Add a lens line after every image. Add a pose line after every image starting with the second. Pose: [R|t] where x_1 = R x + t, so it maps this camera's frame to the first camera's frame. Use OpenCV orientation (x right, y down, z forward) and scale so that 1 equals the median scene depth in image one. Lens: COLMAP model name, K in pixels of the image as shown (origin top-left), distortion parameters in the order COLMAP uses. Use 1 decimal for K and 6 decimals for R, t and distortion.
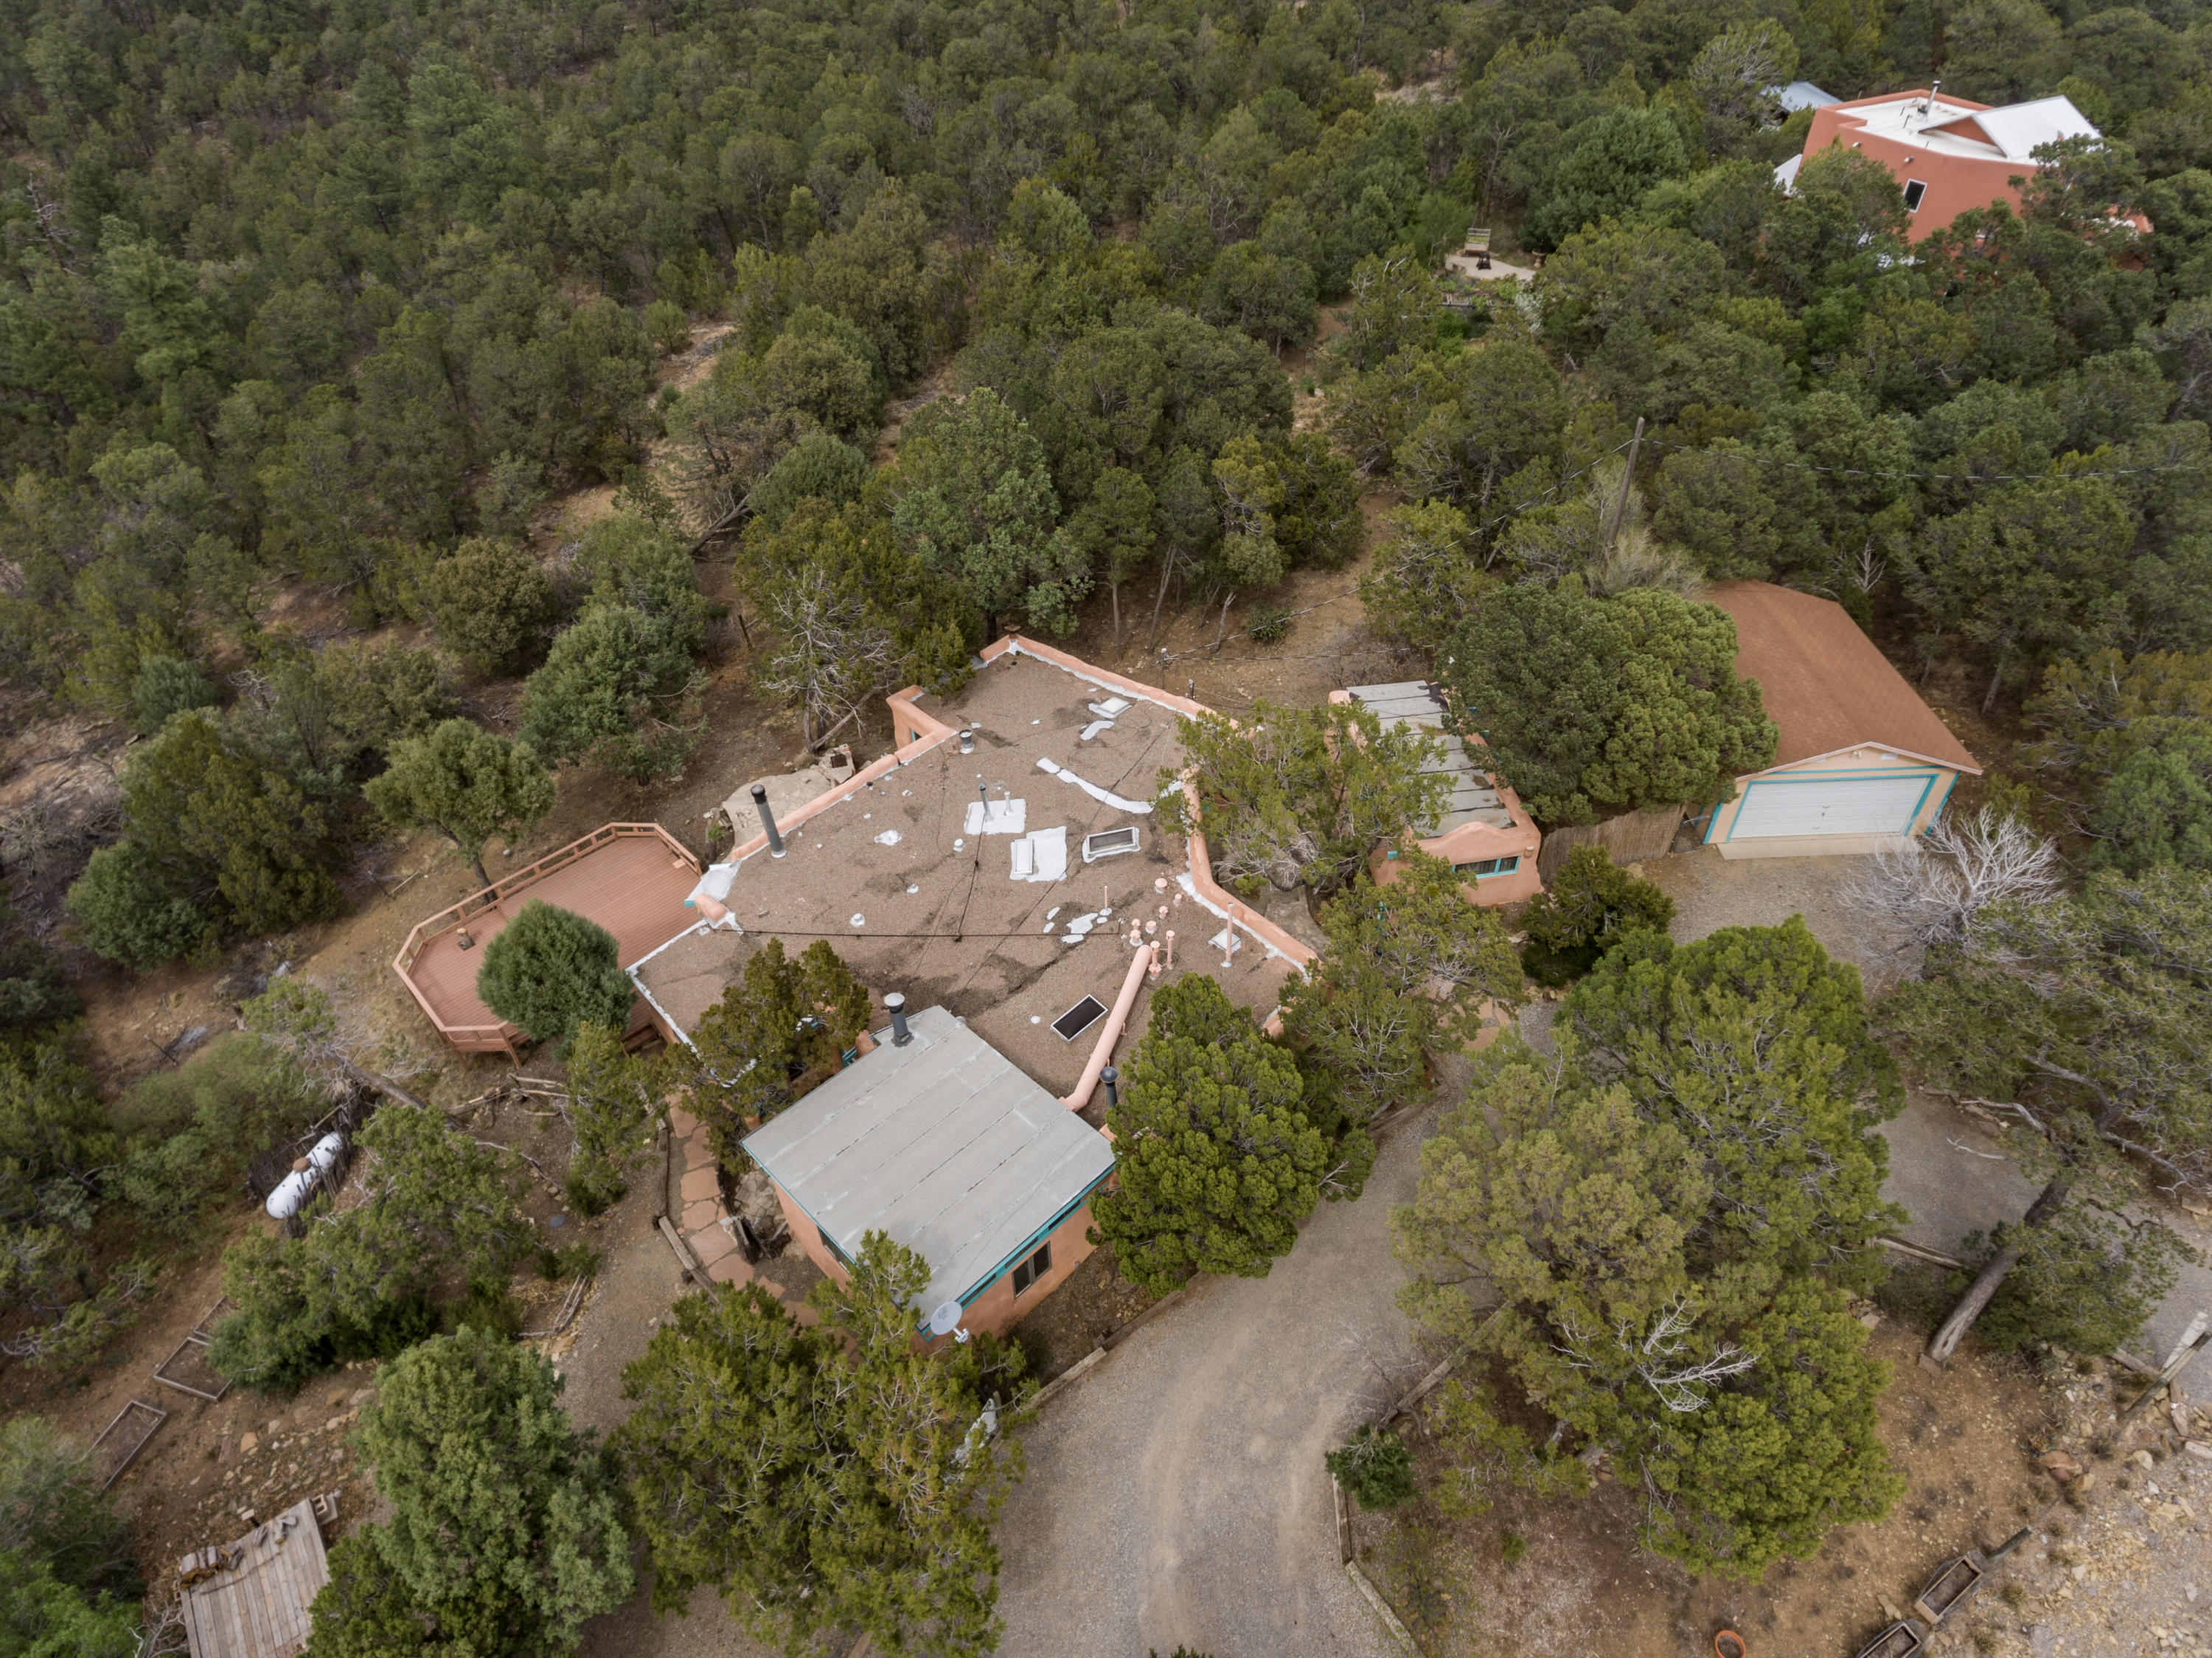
lens RADIAL K [[1284.7, 0, 1106.0], [0, 1284.7, 829.0], [0, 0, 1]] dist [-0.005031, 0.002717]
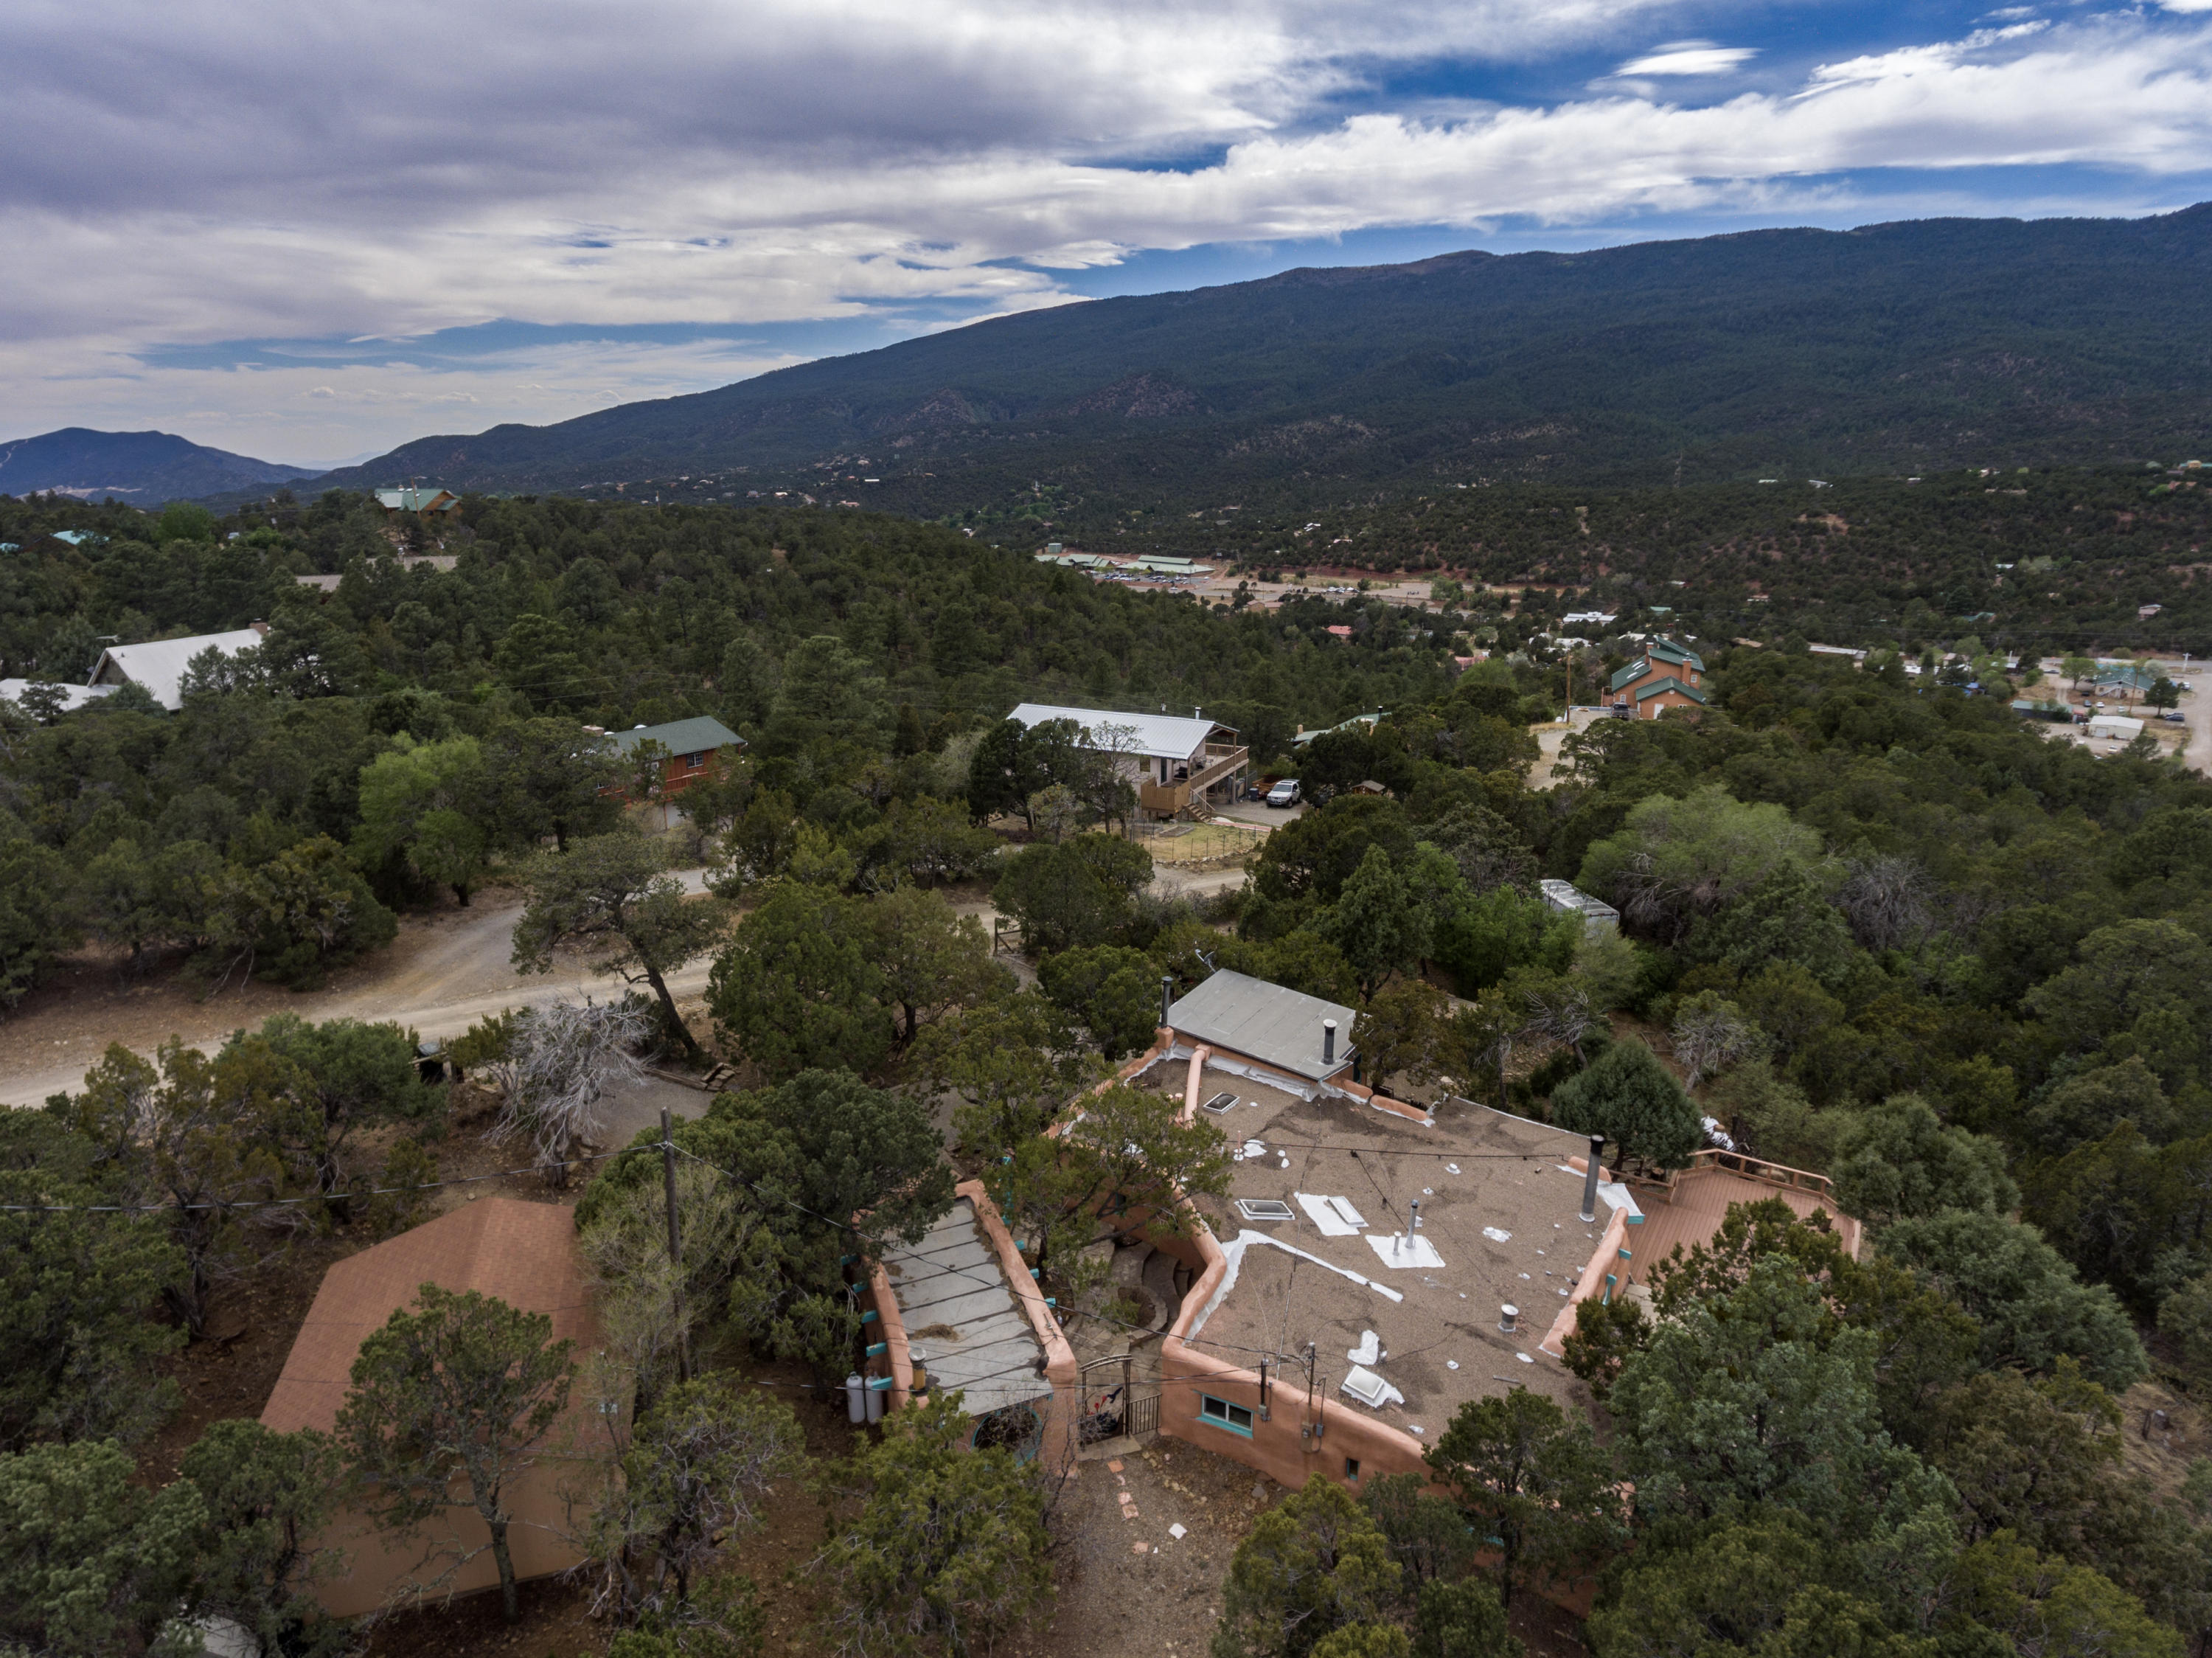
lens RADIAL K [[1284.7, 0, 1106.0], [0, 1284.7, 829.0], [0, 0, 1]] dist [-0.005031, 0.002717]
pose [[-0.970695, 0.087639, -0.223763, 0.321274], [-0.147217, 0.519091, 0.841945, -0.963525], [0.189941, 0.850214, -0.490977, 1.201902]]
